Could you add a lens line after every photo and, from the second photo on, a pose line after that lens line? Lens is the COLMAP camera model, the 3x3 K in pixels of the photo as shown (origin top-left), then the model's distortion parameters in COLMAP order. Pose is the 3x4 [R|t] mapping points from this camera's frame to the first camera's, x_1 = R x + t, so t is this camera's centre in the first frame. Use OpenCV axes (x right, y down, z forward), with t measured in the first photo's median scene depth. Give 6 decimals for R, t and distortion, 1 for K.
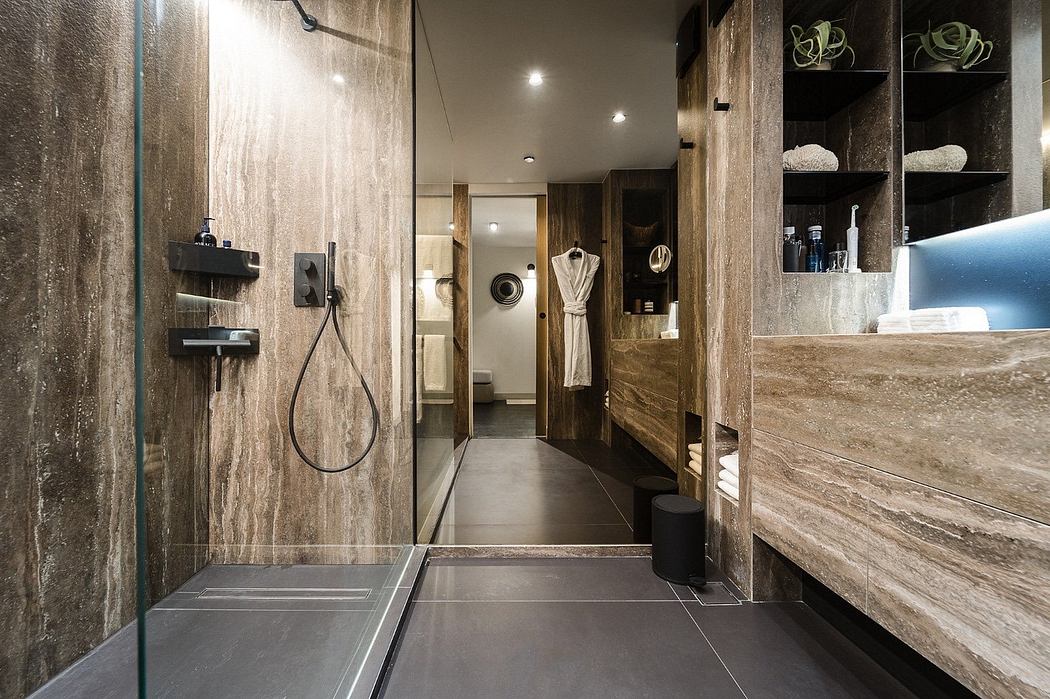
lens RADIAL K [[428.1, 0, 506.5], [0, 428.1, 351.0], [0, 0, 1]] dist [-0.009133, 0.000054]
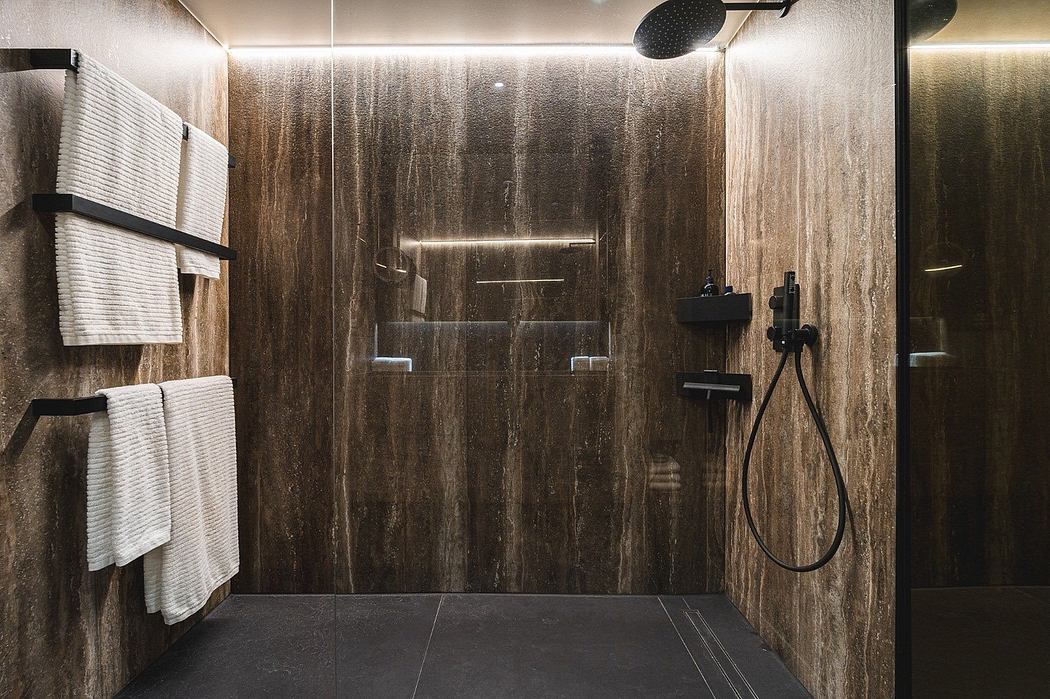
lens RADIAL K [[428.1, 0, 518.7], [0, 428.1, 347.7], [0, 0, 1]] dist [-0.009133, 0.000054]
pose [[0.008894, 0.009182, -0.999918, 0.468674], [-0.011493, 0.999893, 0.009079, -0.150757], [0.999894, 0.011411, 0.008999, 0.643931]]
